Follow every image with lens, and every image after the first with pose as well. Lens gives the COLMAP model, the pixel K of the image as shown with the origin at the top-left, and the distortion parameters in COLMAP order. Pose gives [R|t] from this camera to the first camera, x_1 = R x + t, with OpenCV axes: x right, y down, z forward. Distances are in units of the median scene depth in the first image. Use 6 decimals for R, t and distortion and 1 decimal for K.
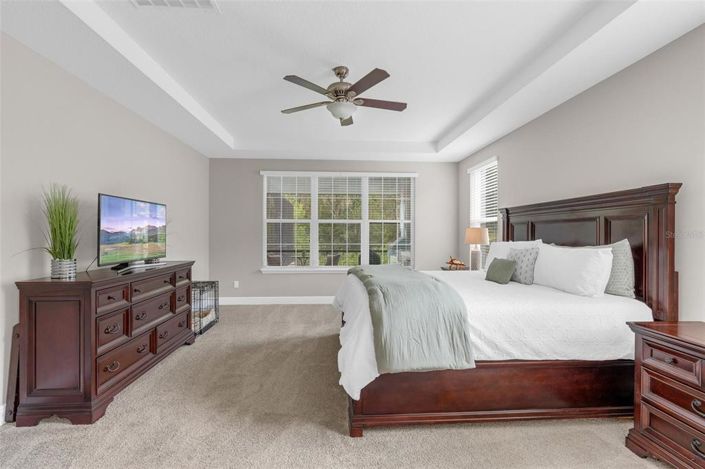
lens RADIAL K [[322.7, 0, 352.5], [0, 322.7, 234.5], [0, 0, 1]] dist [-0.001726, 0.000265]
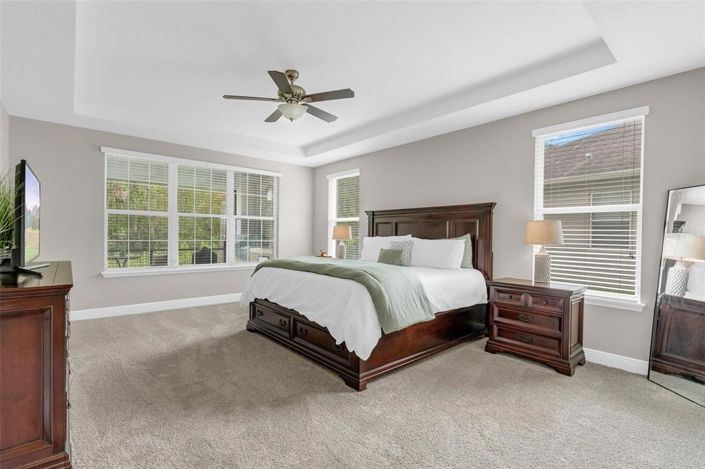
lens RADIAL K [[322.7, 0, 352.5], [0, 322.7, 234.5], [0, 0, 1]] dist [-0.001726, 0.000265]
pose [[0.799272, 0.008023, 0.600916, -0.480878], [-0.009906, 0.999951, -0.000175, 0.017491], [-0.600888, -0.005813, 0.799312, 0.022324]]
